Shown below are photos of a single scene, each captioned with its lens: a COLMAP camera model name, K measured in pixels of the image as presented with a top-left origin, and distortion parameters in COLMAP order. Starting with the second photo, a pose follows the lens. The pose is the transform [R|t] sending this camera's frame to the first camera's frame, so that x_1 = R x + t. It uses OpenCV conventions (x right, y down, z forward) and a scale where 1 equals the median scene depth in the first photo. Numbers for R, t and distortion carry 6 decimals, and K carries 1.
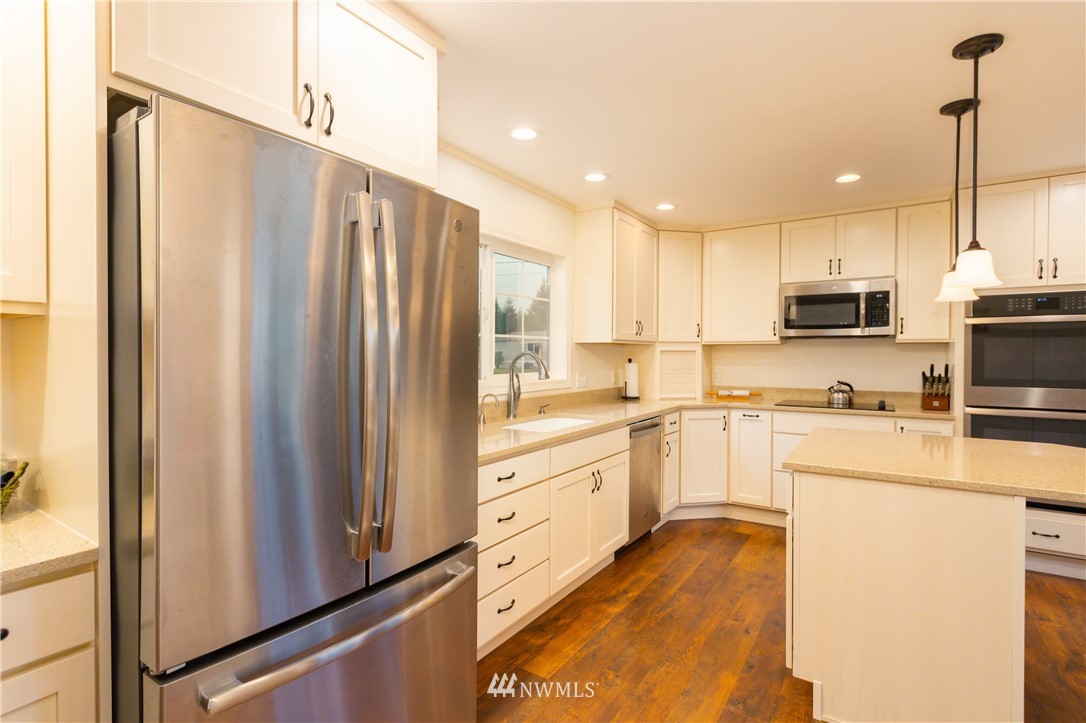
lens RADIAL K [[522.2, 0, 536.2], [0, 522.2, 356.7], [0, 0, 1]] dist [-0.002836, -0.000745]
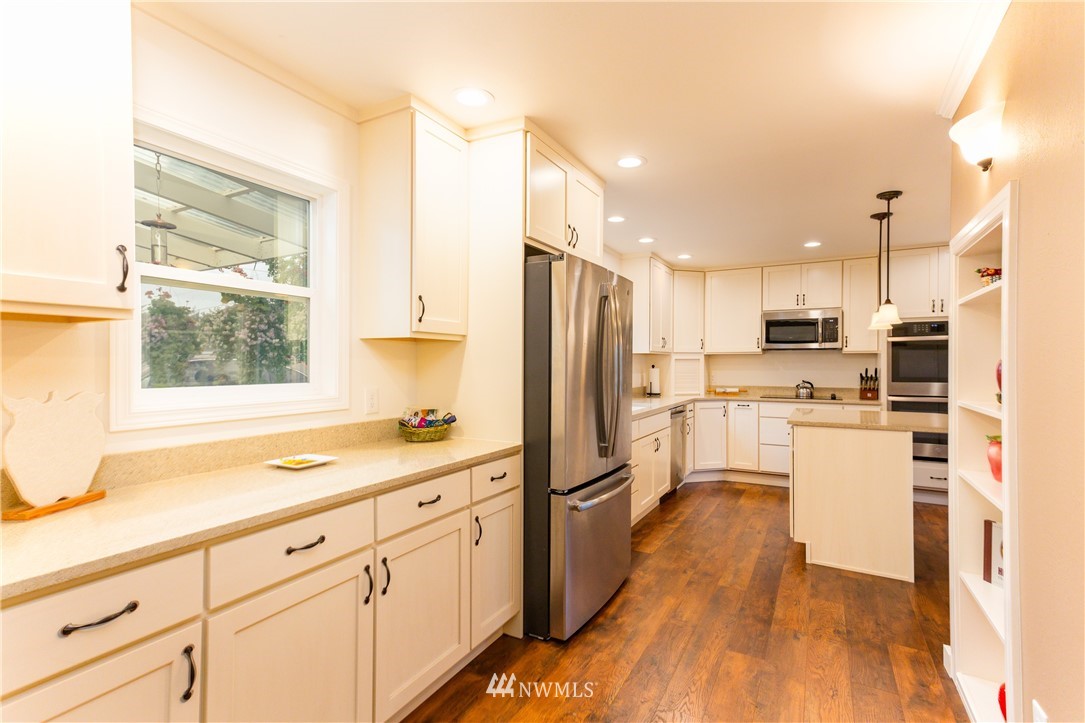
lens RADIAL K [[511.4, 0, 537.7], [0, 511.4, 360.2], [0, 0, 1]] dist [0.005996, 0.000627]
pose [[0.996778, -0.000769, 0.080207, -0.264926], [0.001670, 0.999936, -0.011162, 0.006556], [-0.080194, 0.011260, 0.996716, -0.346388]]
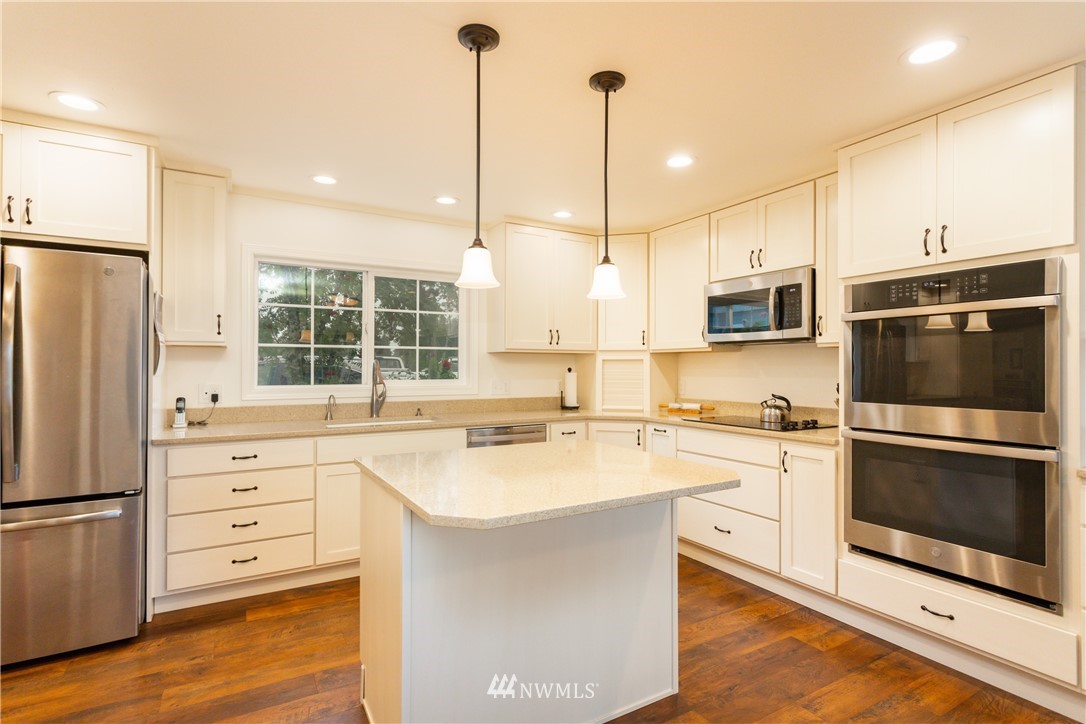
lens RADIAL K [[522.2, 0, 536.2], [0, 522.2, 357.2], [0, 0, 1]] dist [-0.002836, -0.000745]
pose [[0.900256, -0.008230, -0.435283, 0.655880], [-0.003050, 0.999678, -0.025209, 0.010190], [0.435350, 0.024022, 0.899941, 0.092209]]
